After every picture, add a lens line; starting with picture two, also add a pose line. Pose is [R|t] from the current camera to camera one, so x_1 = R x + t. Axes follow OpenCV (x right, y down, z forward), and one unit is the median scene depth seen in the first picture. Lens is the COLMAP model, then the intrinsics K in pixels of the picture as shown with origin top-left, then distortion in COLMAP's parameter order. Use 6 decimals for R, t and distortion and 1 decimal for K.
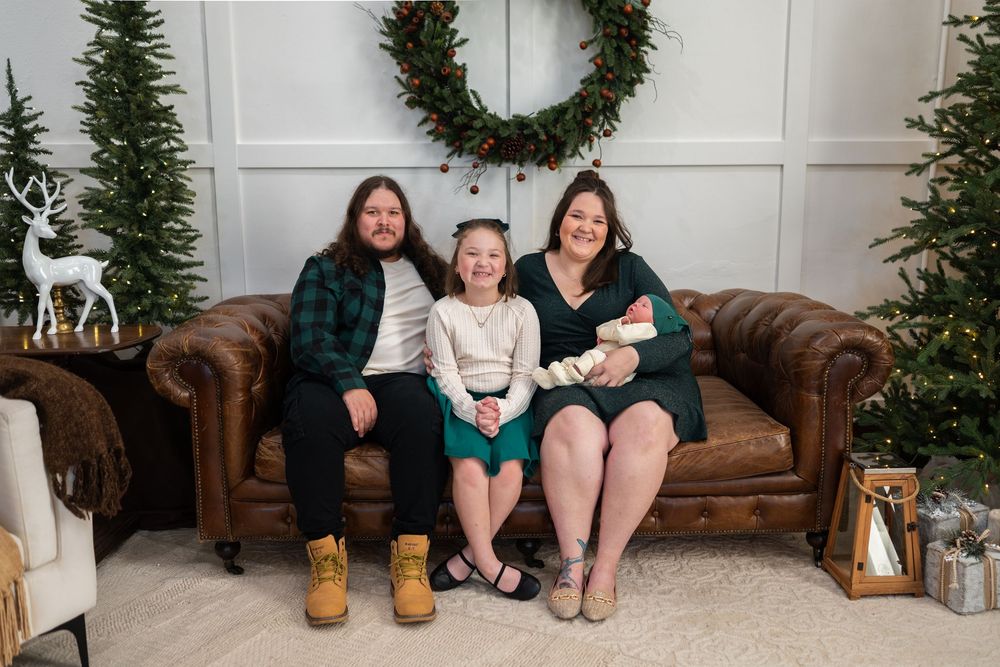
lens RADIAL K [[987.3, 0, 505.3], [0, 987.3, 342.7], [0, 0, 1]] dist [0.004270, 0.000000]
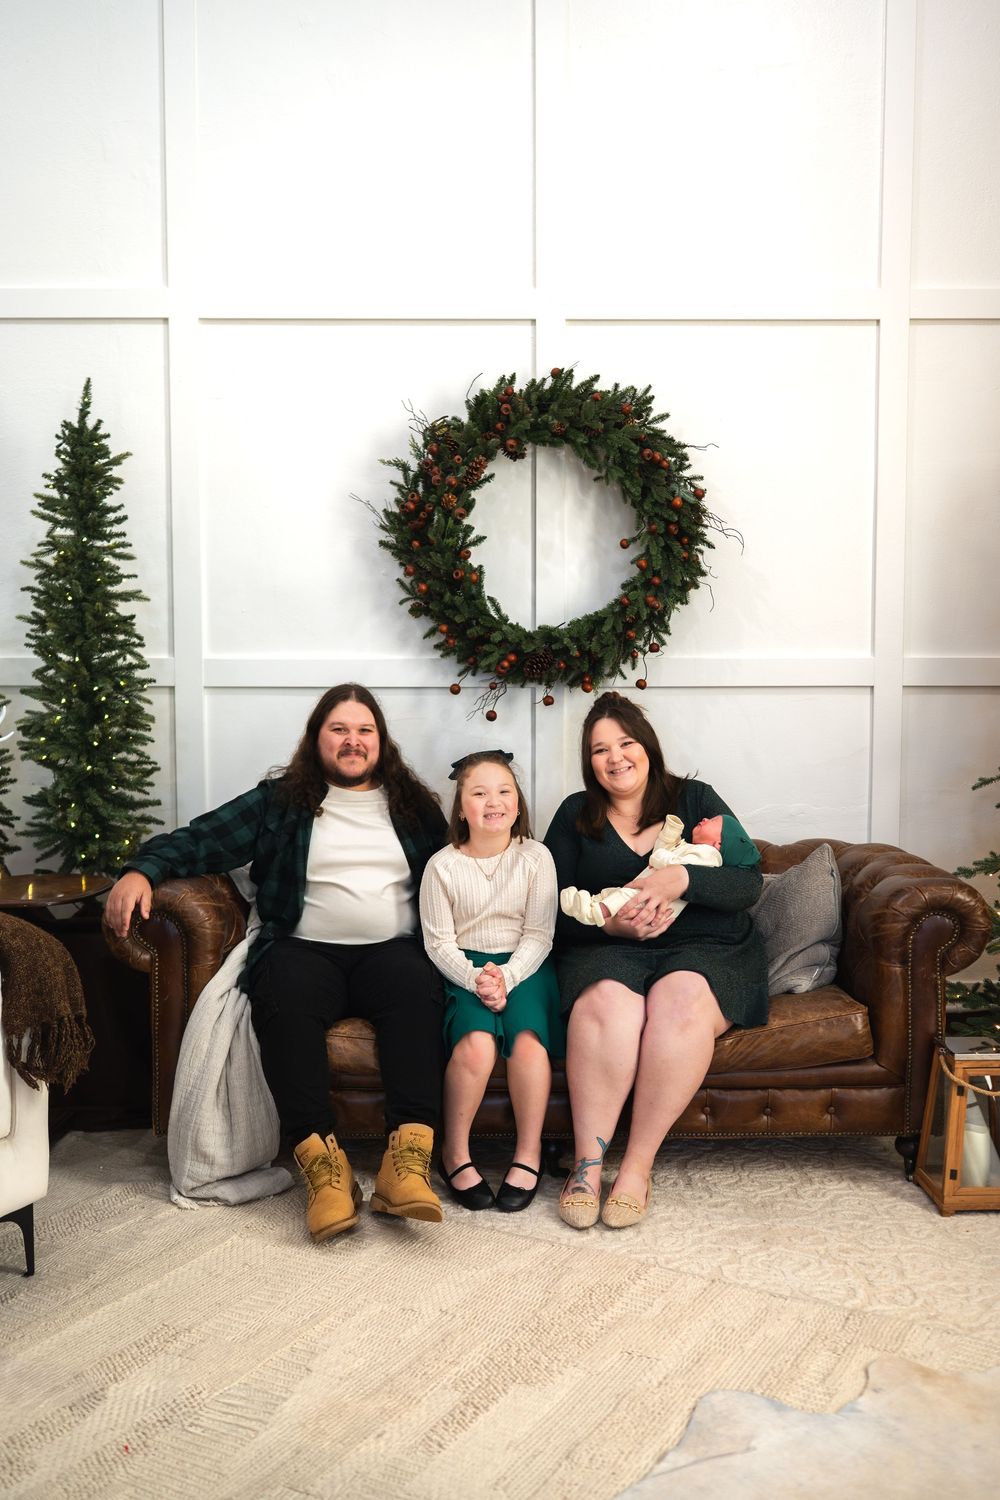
lens RADIAL K [[1481.0, 0, 500.2], [0, 1481.0, 776.6], [0, 0, 1]] dist [0.004270, 0.000000]
pose [[0.999561, 0.007011, -0.028770, 0.012077], [-0.009905, 0.994764, -0.101715, 0.021032], [0.027906, 0.101955, 0.994398, -0.222346]]
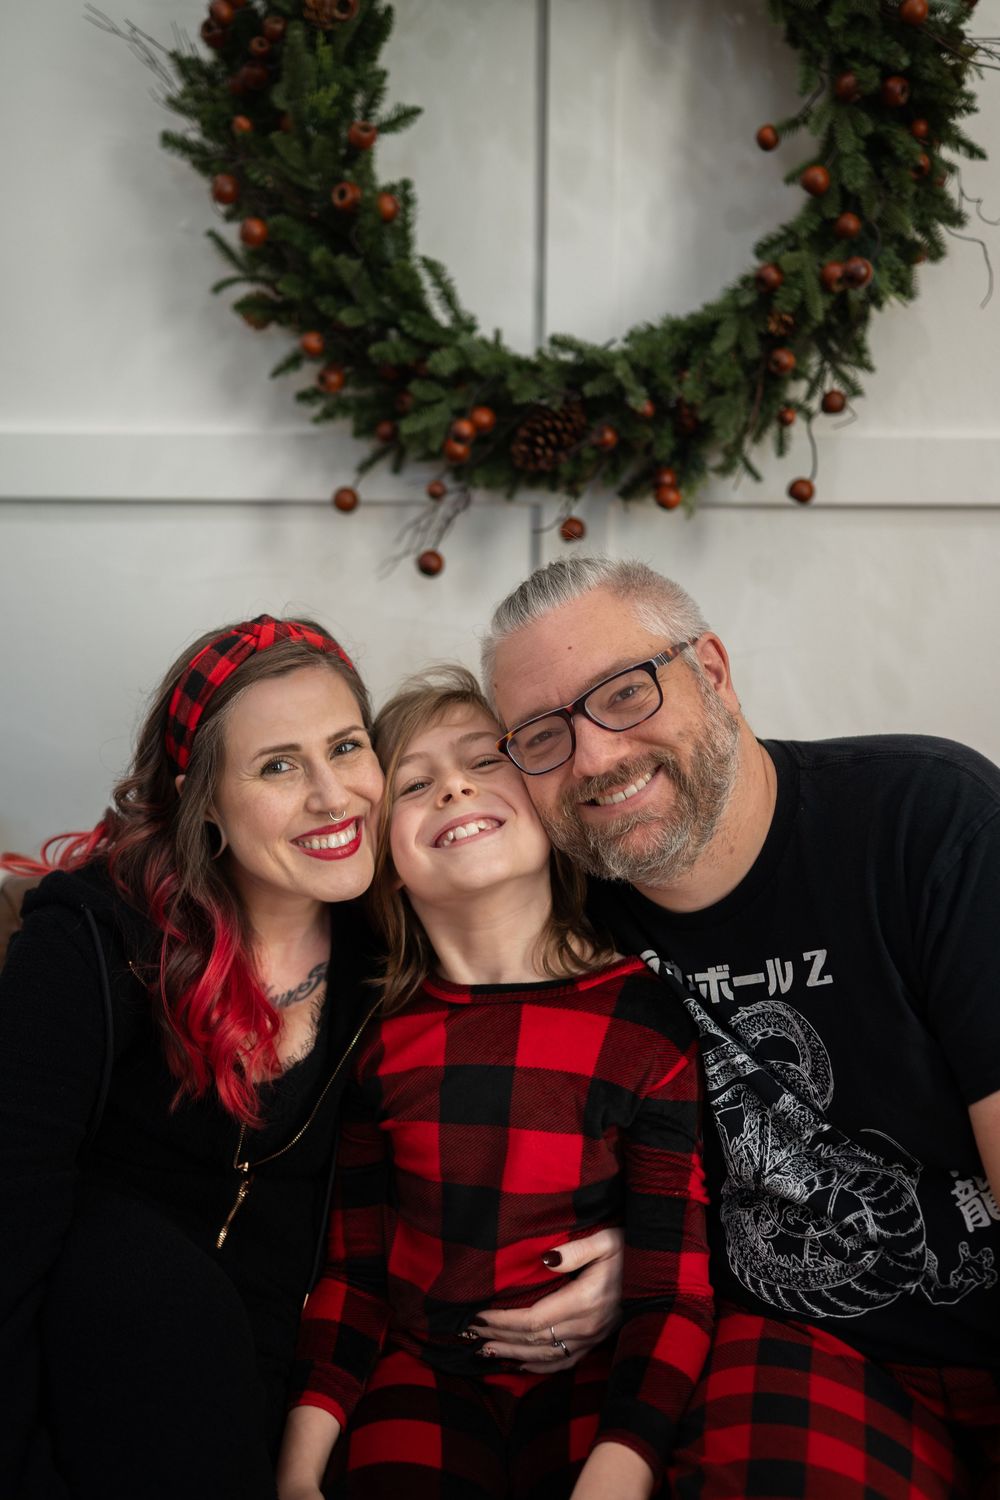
lens RADIAL K [[1481.0, 0, 499.7], [0, 1481.0, 756.8], [0, 0, 1]] dist [0.004270, 0.000000]
pose [[0.999259, 0.018410, -0.033797, 0.009828], [-0.020084, 0.998553, -0.049885, -0.067413], [0.032830, 0.050527, 0.998183, 0.519299]]
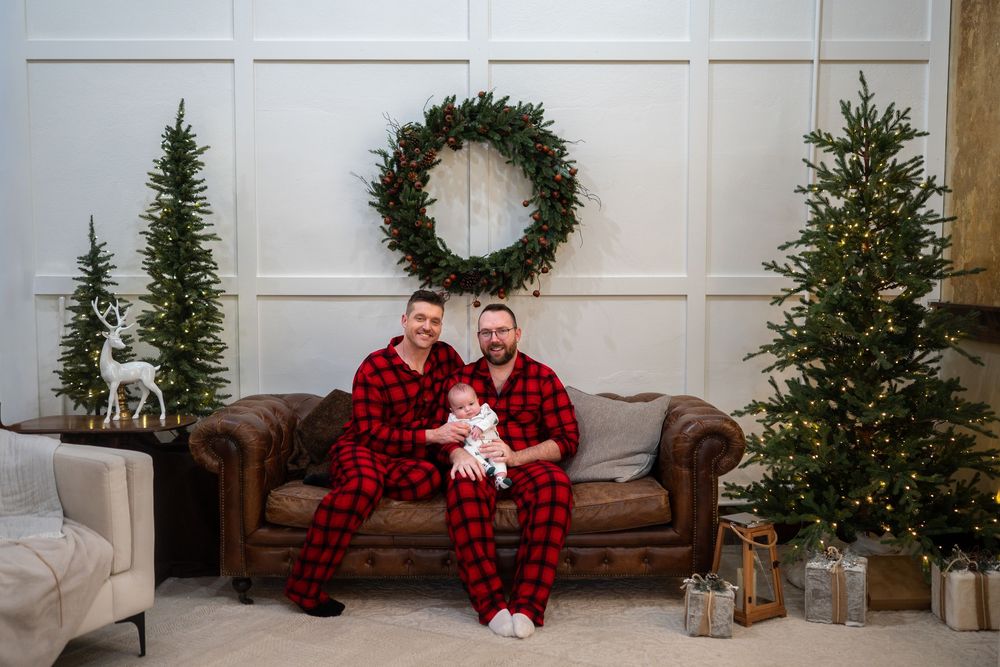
lens RADIAL K [[1083.7, 0, 487.5], [0, 1083.7, 354.1], [0, 0, 1]] dist [0.003055, 0.000000]
pose [[0.999416, 0.007634, -0.033319, 0.079286], [-0.011237, 0.993941, -0.109339, 0.051395], [0.032283, 0.109650, 0.993446, -0.396982]]
